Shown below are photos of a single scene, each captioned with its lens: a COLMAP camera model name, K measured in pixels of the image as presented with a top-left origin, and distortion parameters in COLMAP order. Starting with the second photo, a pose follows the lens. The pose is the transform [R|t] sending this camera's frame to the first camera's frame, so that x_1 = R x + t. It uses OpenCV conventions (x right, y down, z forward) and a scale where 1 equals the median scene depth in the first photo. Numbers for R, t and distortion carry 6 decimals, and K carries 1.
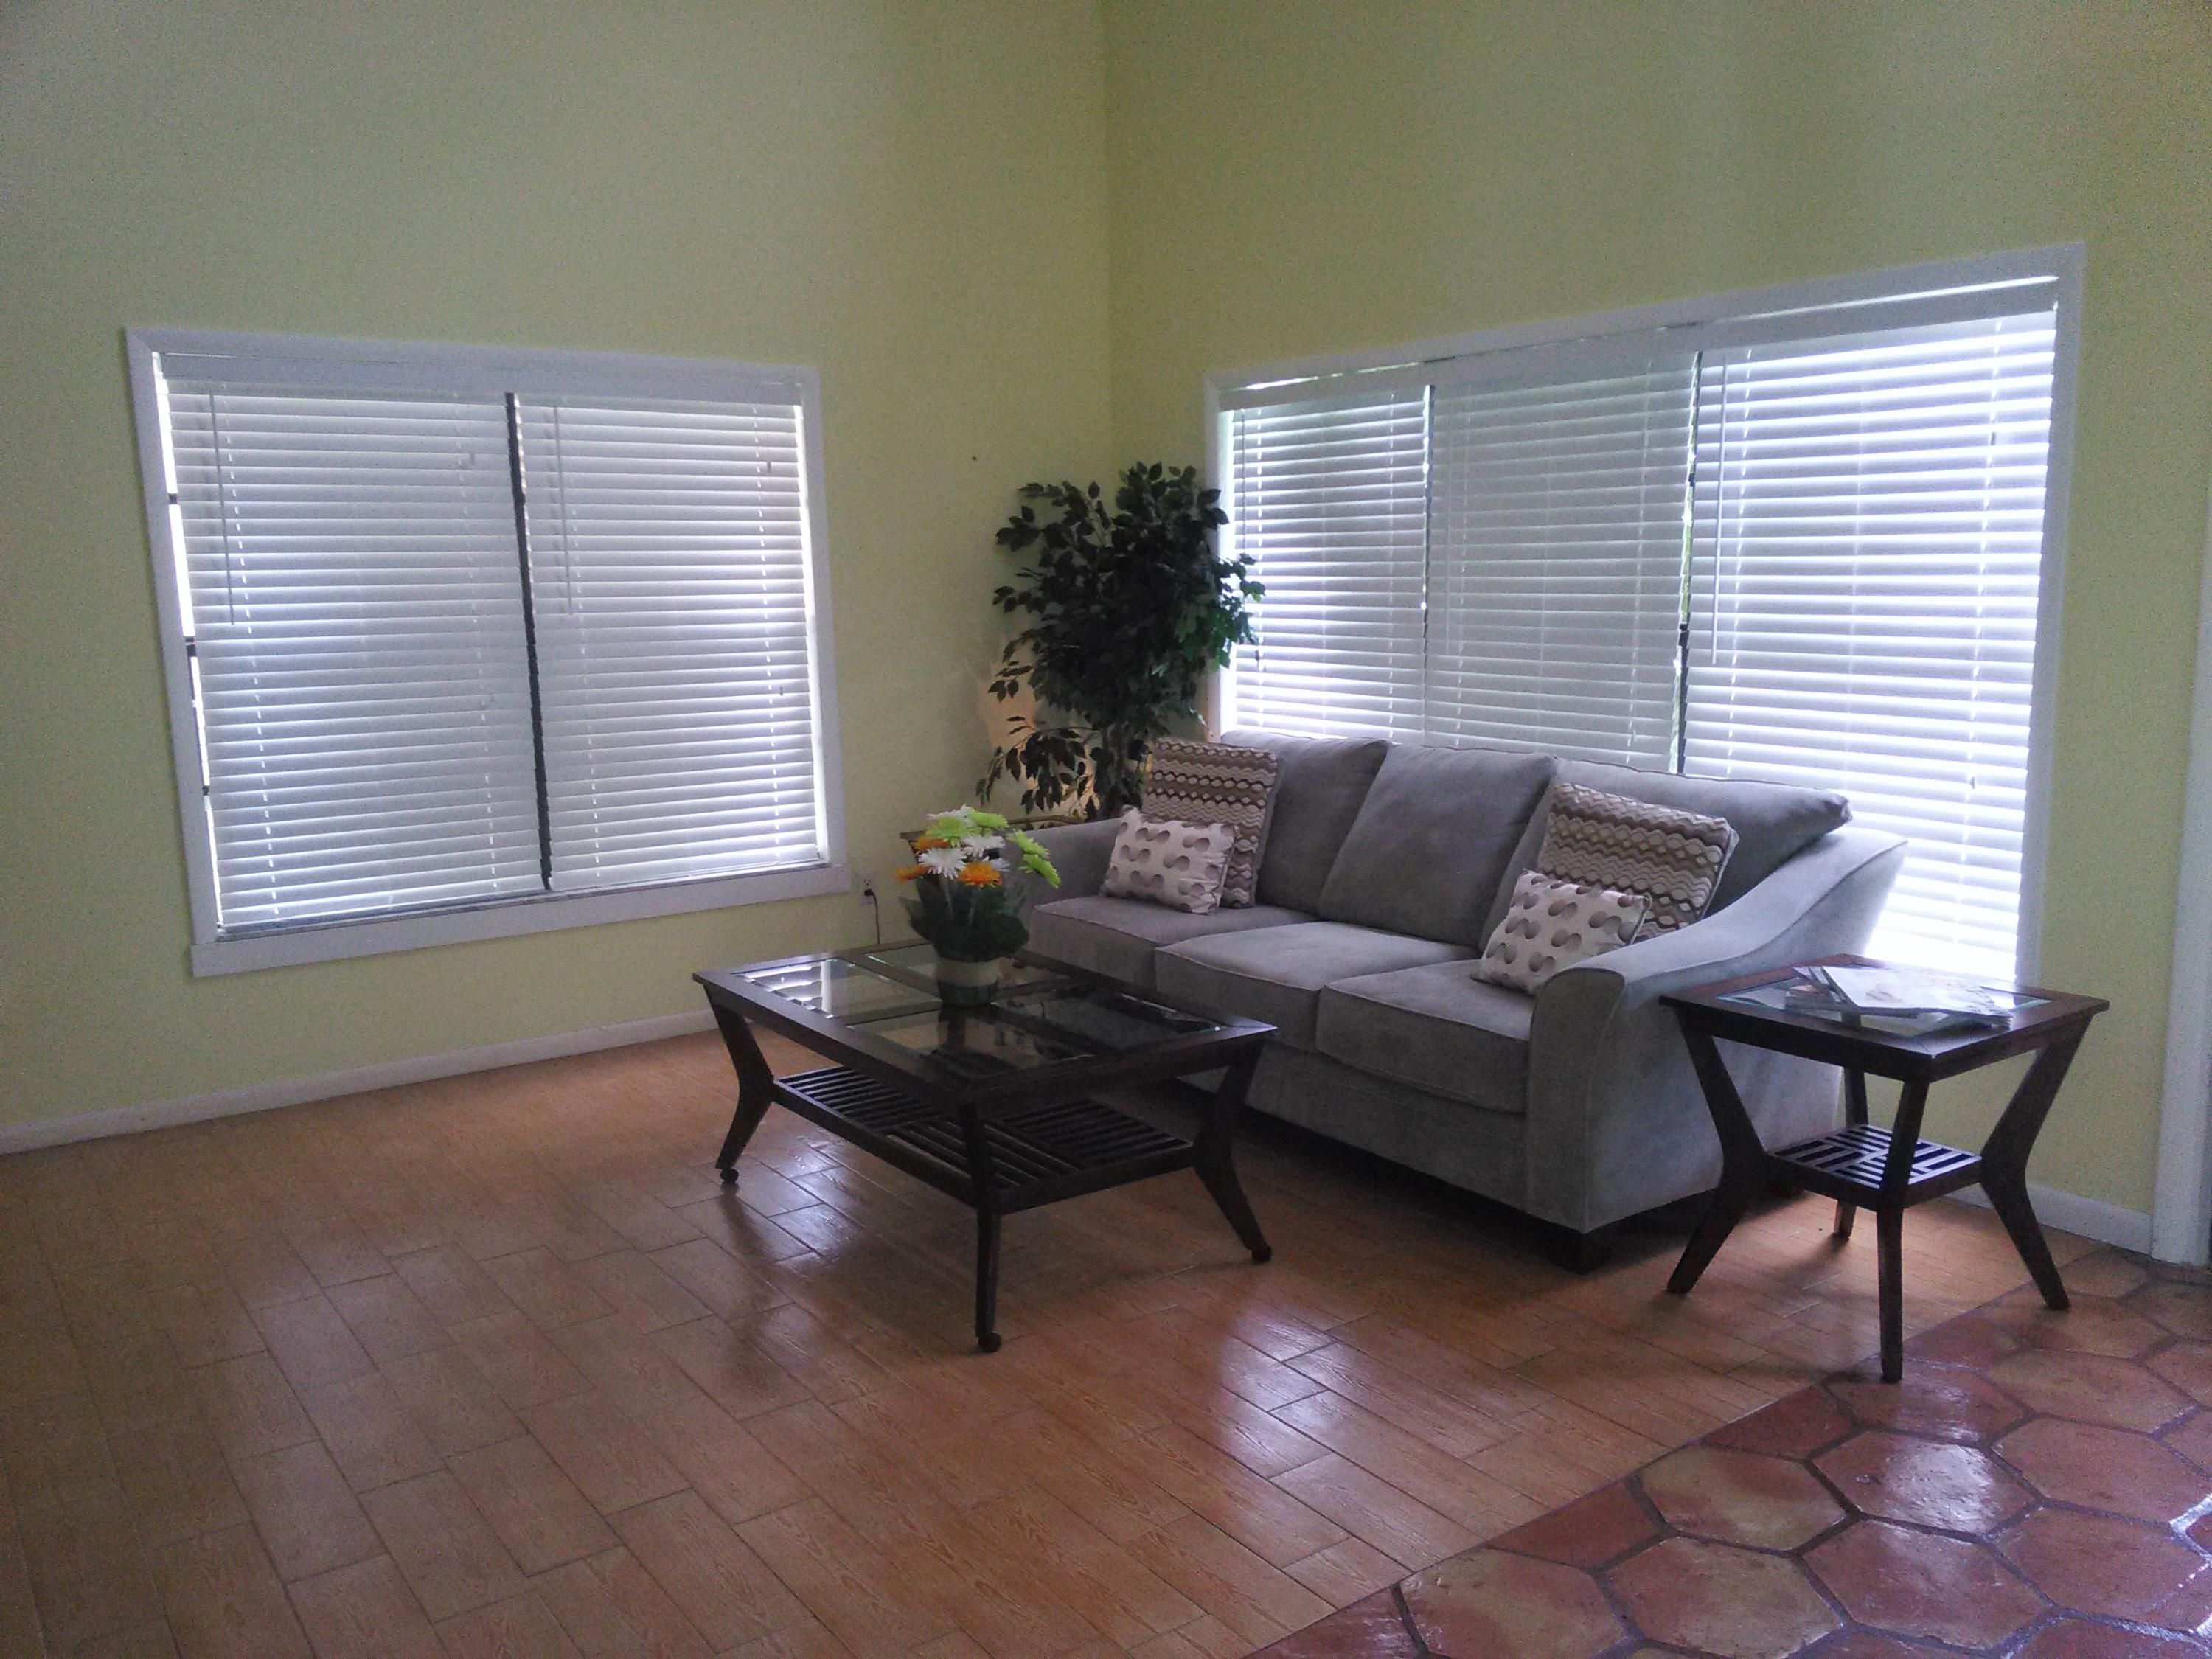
lens RADIAL K [[1780.7, 0, 1106.0], [0, 1780.7, 829.5], [0, 0, 1]] dist [0.133446, 0.002453]
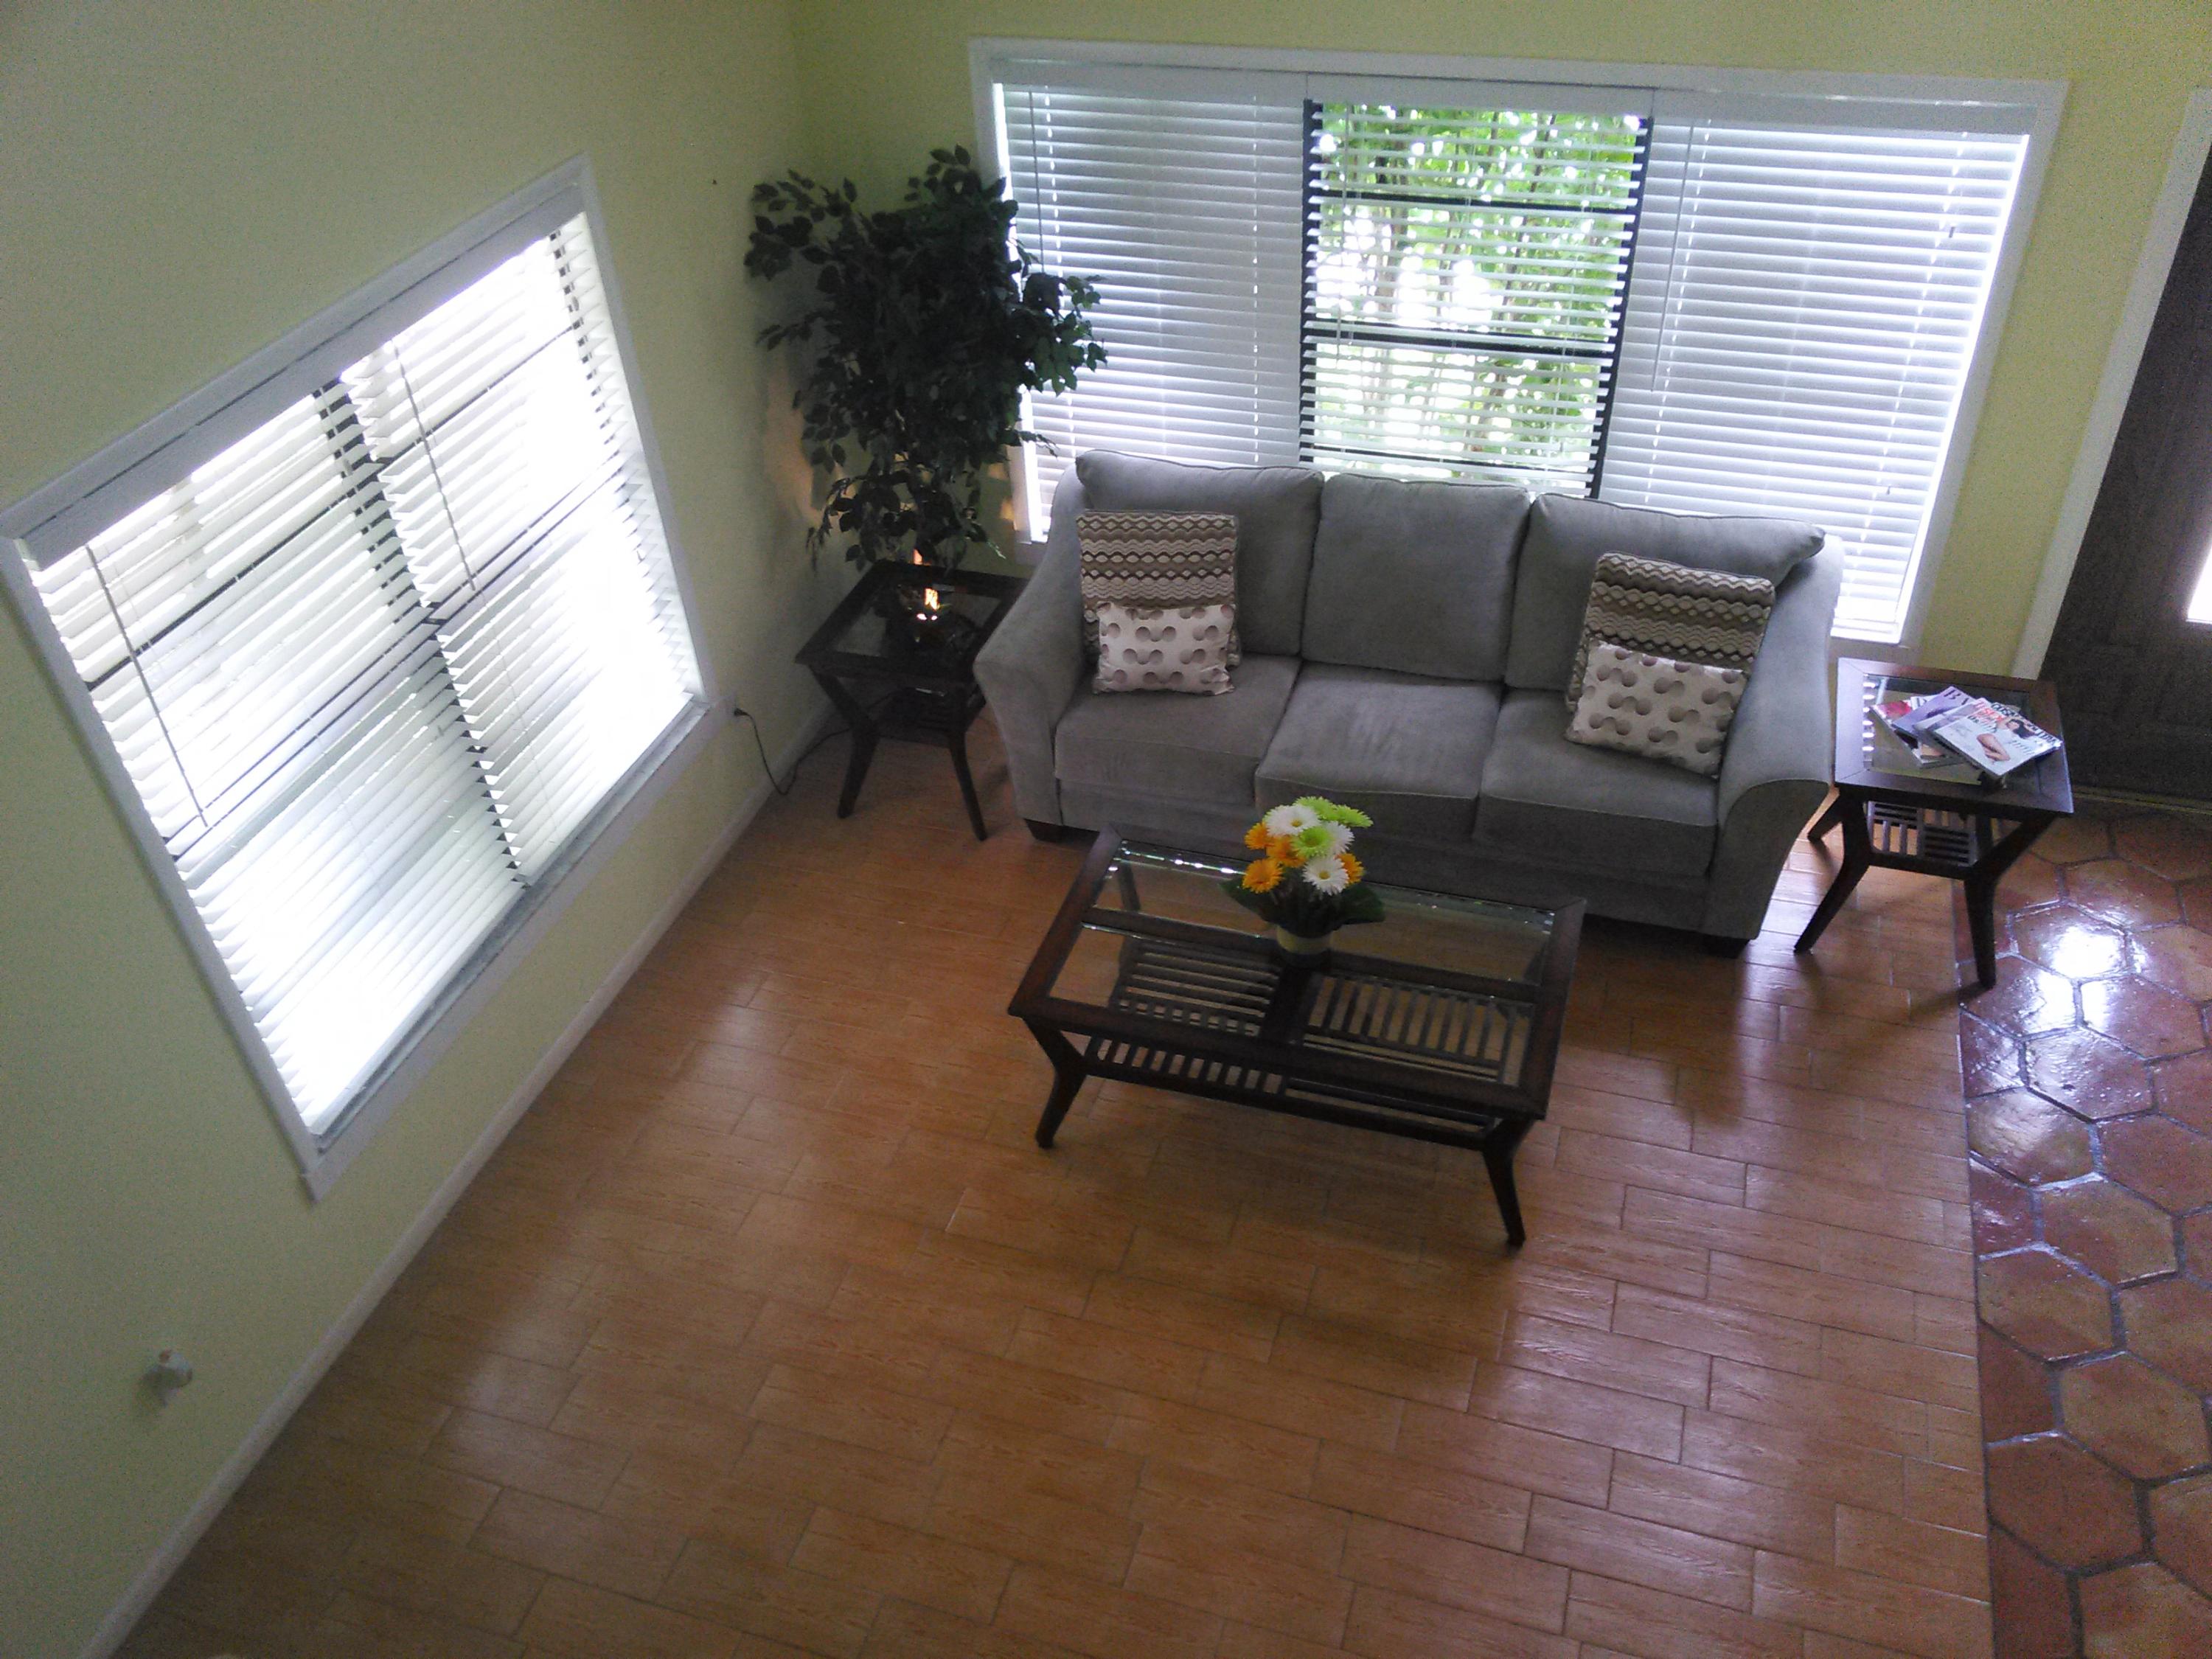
lens RADIAL K [[1790.1, 0, 1106.0], [0, 1790.1, 829.5], [0, 0, 1]] dist [0.084655, 0.001391]
pose [[0.813349, -0.382783, 0.438110, -0.560968], [0.134575, 0.856421, 0.498430, -0.476471], [-0.565997, -0.346439, 0.748083, 0.238250]]
